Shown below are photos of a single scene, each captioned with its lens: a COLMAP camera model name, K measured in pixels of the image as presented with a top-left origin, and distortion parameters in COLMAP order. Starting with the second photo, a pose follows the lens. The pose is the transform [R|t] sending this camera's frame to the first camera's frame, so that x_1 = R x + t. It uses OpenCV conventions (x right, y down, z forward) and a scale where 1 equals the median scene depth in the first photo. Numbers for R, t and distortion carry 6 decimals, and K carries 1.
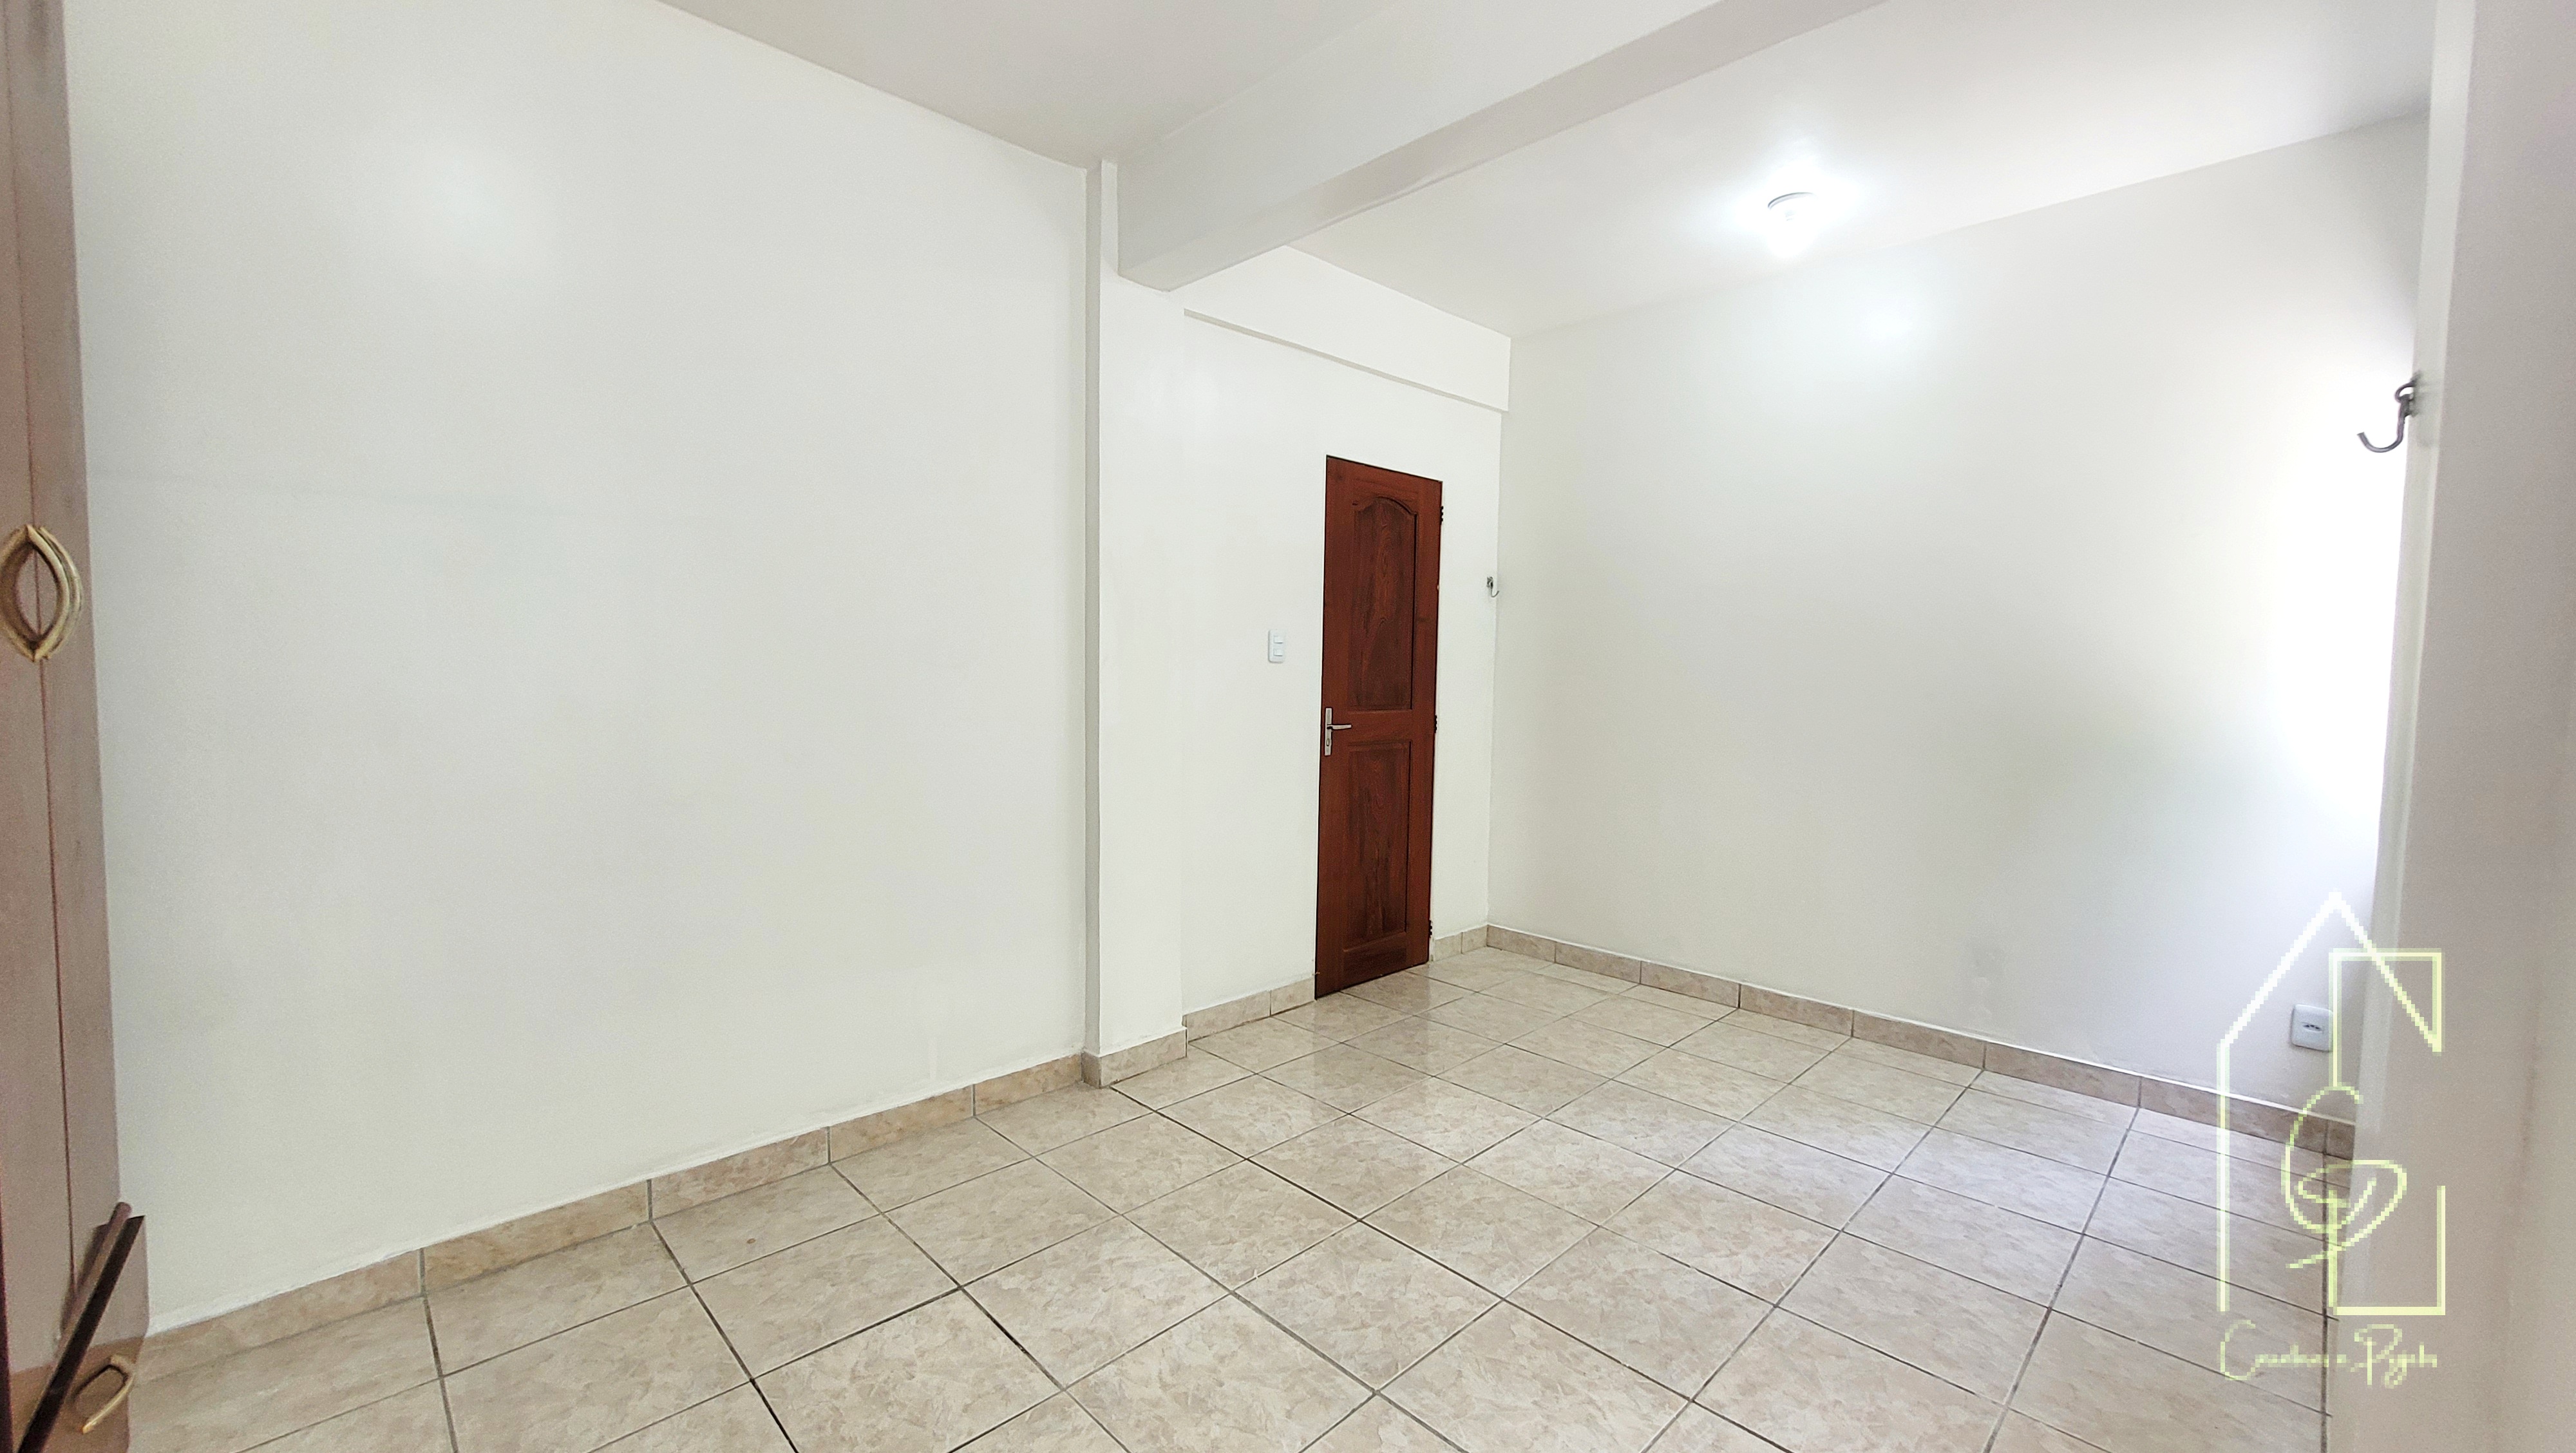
lens RADIAL K [[1006.2, 0, 1290.9], [0, 1006.2, 713.6], [0, 0, 1]] dist [0.002574, 0.000236]
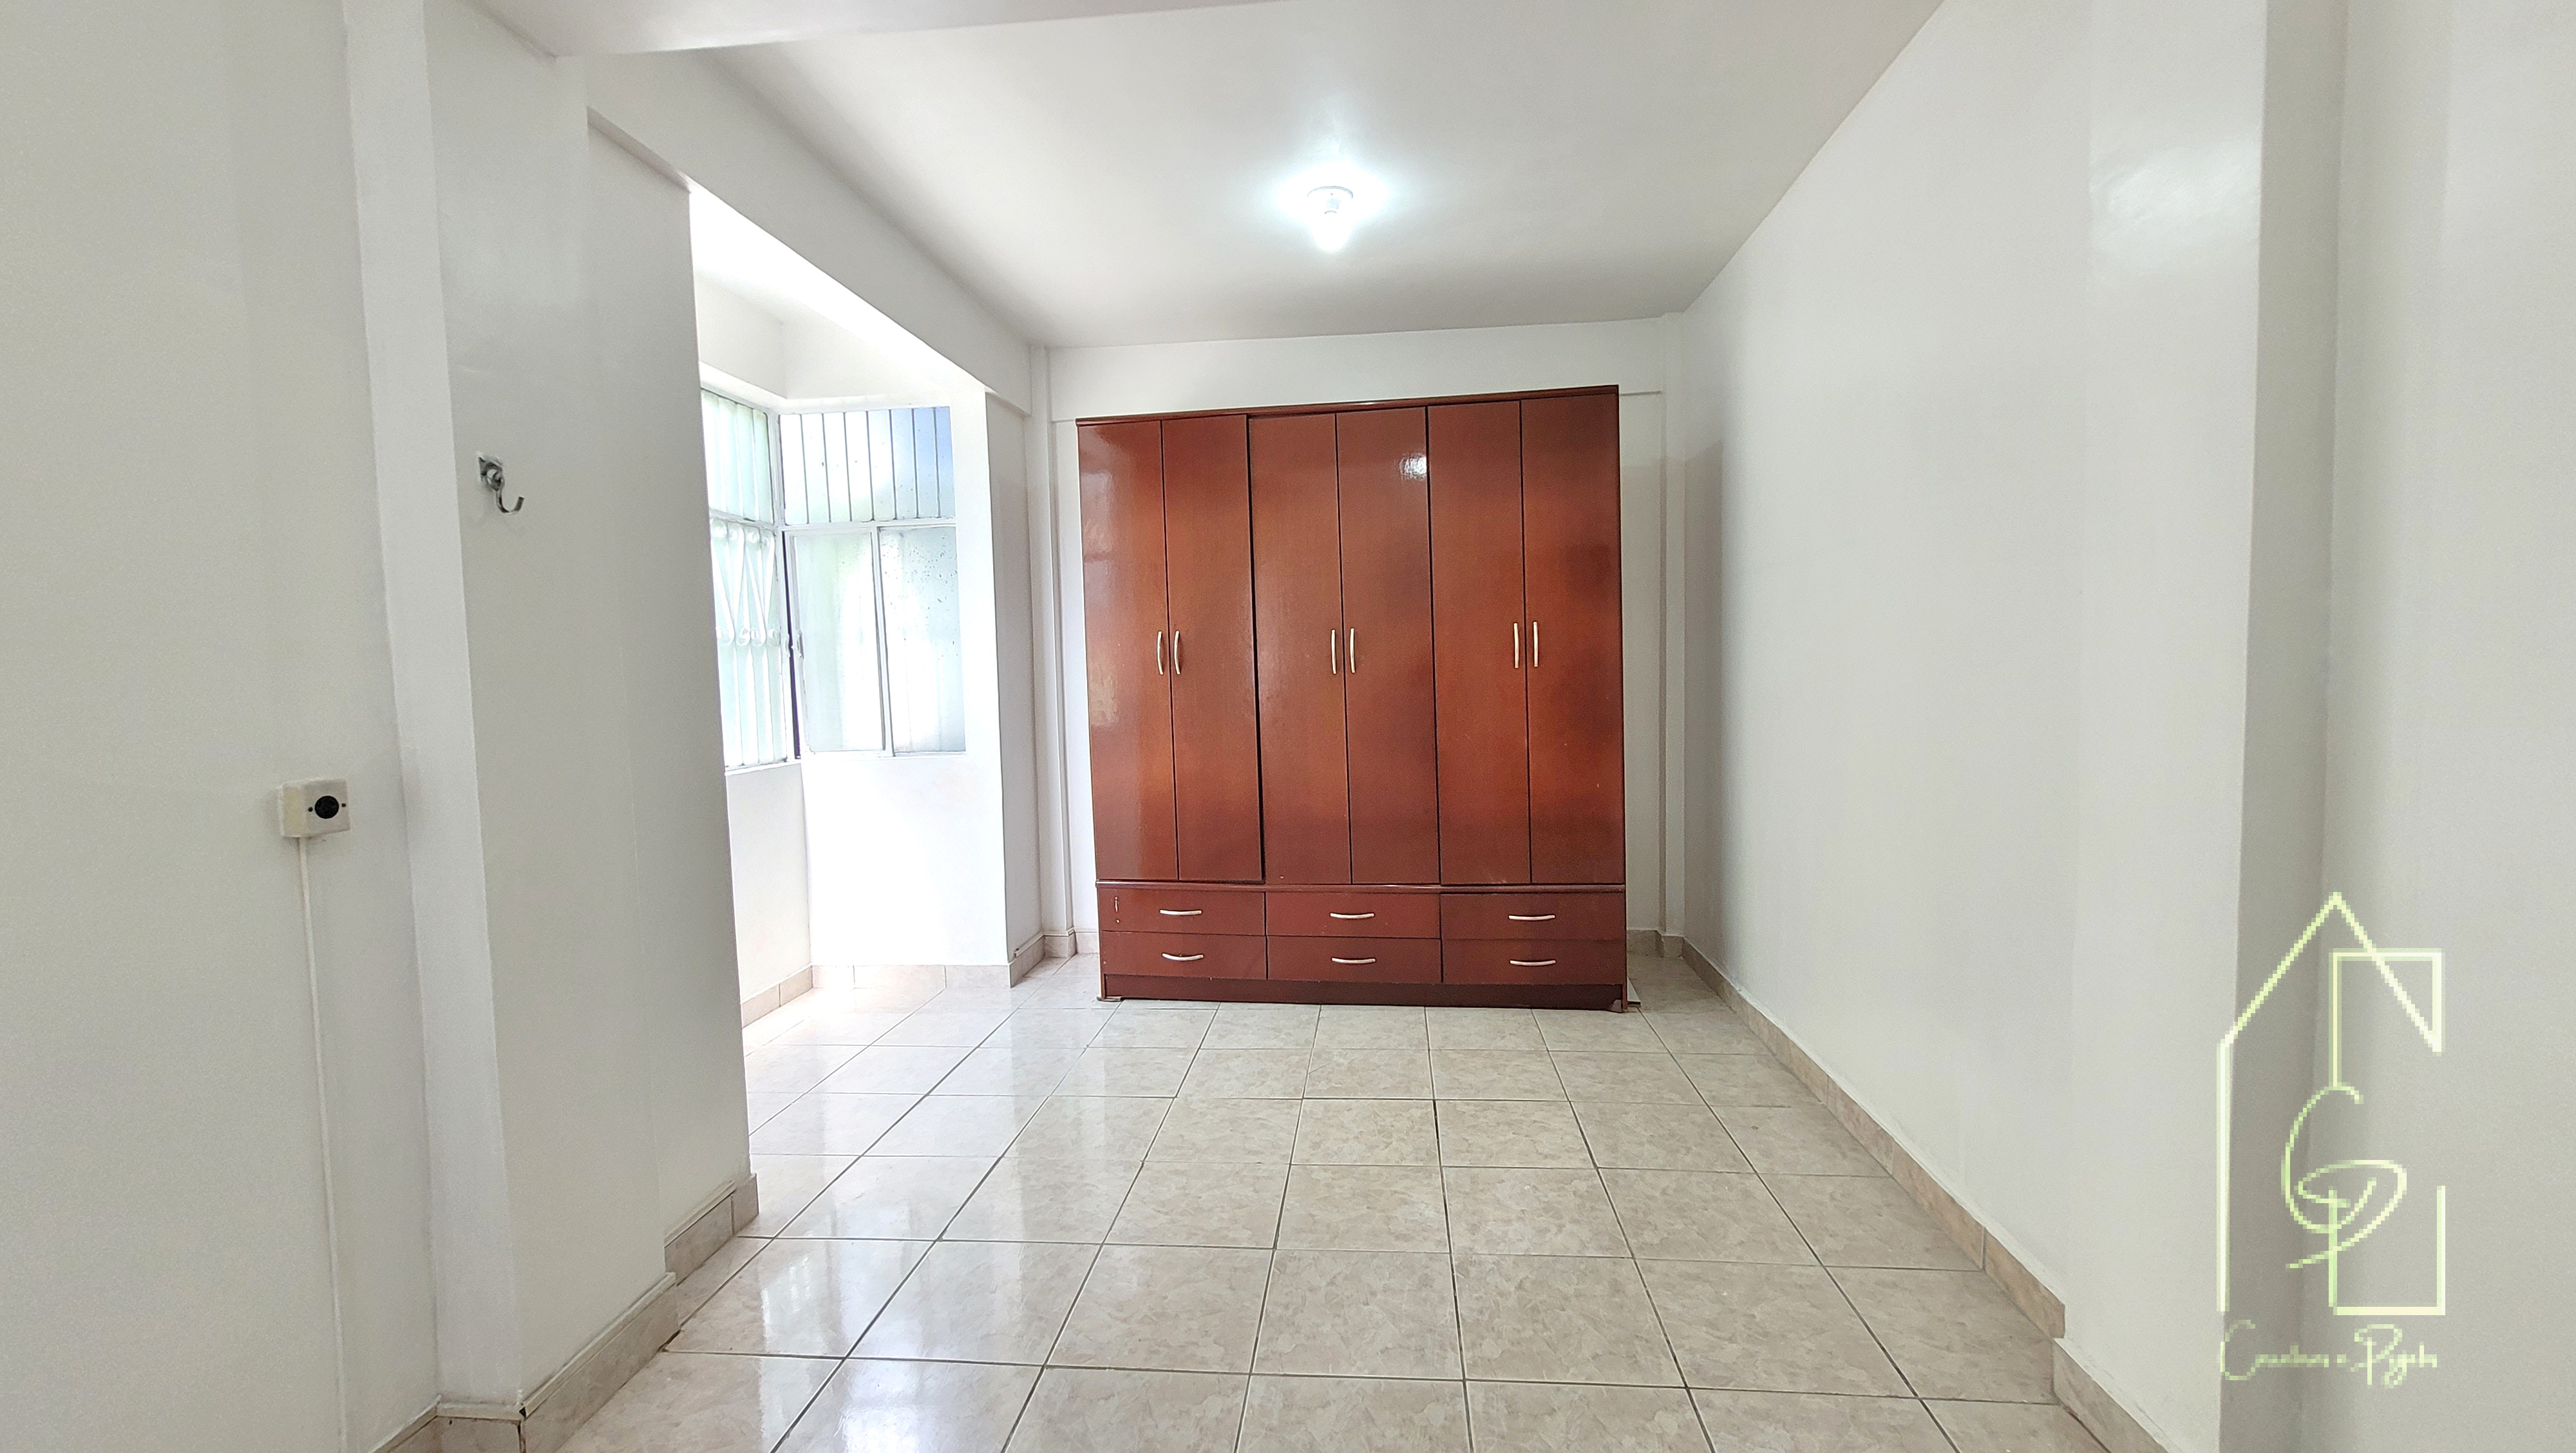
lens RADIAL K [[1006.2, 0, 1291.6], [0, 1006.2, 721.2], [0, 0, 1]] dist [0.002574, 0.000236]
pose [[-0.759241, 0.041144, -0.649507, 0.789045], [-0.022105, 0.995793, 0.088921, -0.085856], [0.650434, 0.081870, -0.755138, 1.756976]]
